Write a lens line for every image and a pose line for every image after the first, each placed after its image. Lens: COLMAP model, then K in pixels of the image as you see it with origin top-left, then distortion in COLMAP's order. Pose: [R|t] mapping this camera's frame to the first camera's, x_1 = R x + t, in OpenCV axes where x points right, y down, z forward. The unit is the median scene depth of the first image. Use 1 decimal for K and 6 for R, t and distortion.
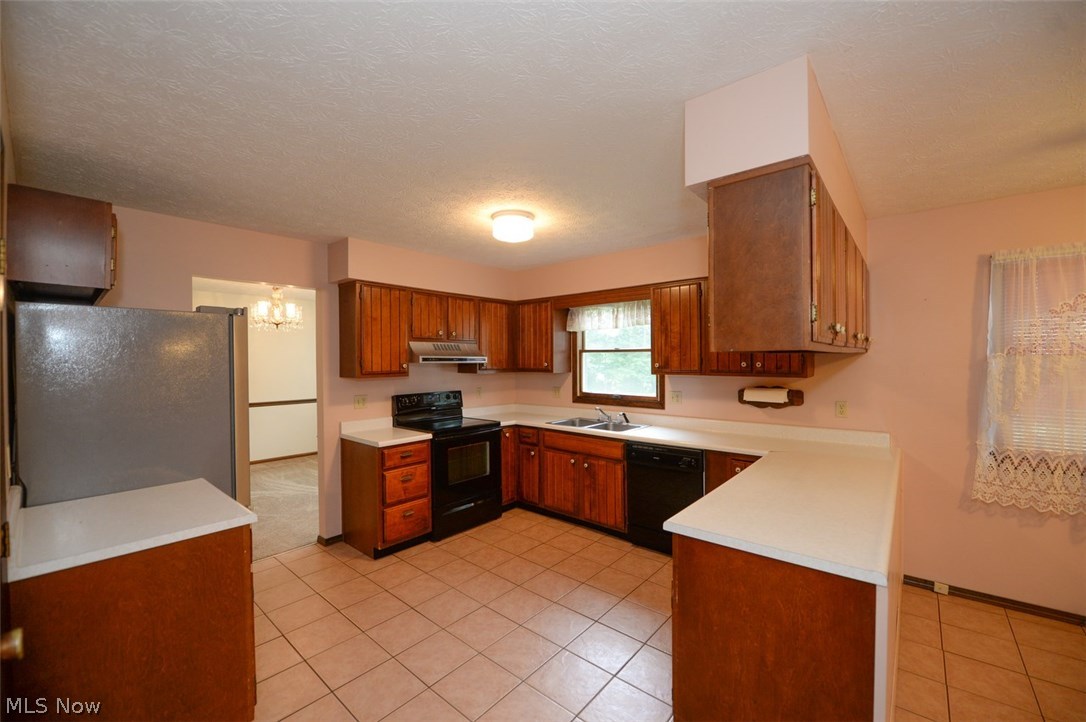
lens RADIAL K [[433.7, 0, 539.9], [0, 433.7, 359.9], [0, 0, 1]] dist [-0.026112, -0.000085]
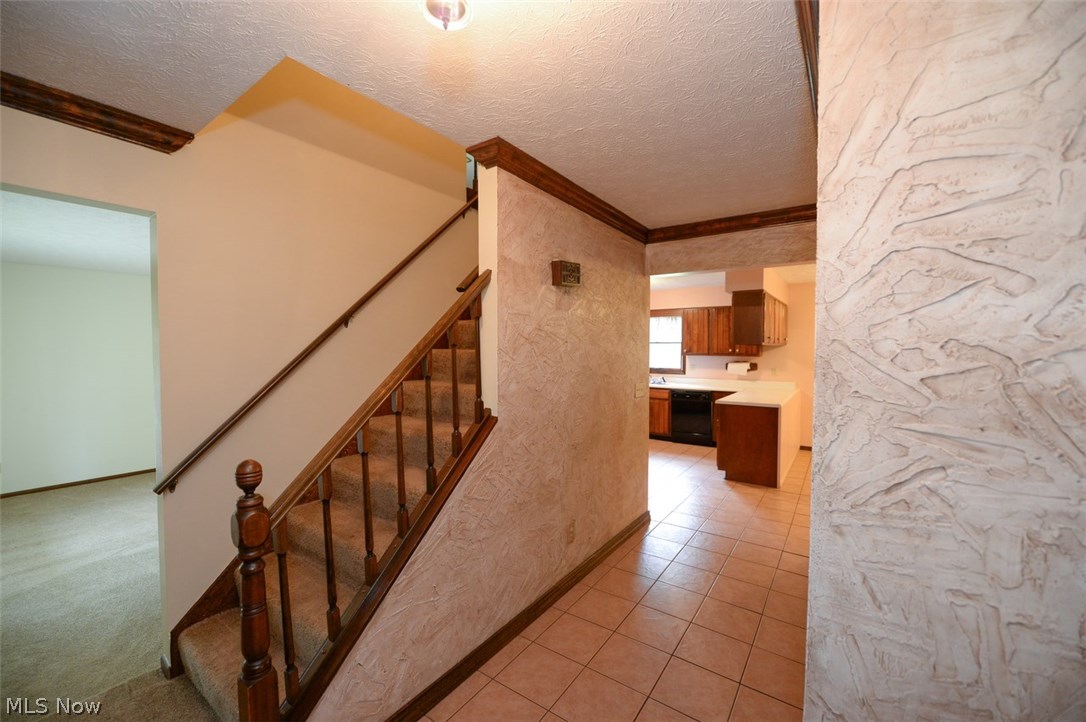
lens RADIAL K [[433.7, 0, 539.9], [0, 433.7, 359.9], [0, 0, 1]] dist [-0.026112, -0.000085]
pose [[0.995509, 0.005517, 0.094505, -0.570436], [-0.008165, 0.999584, 0.027656, 0.006055], [-0.094313, -0.028303, 0.995140, -0.880761]]
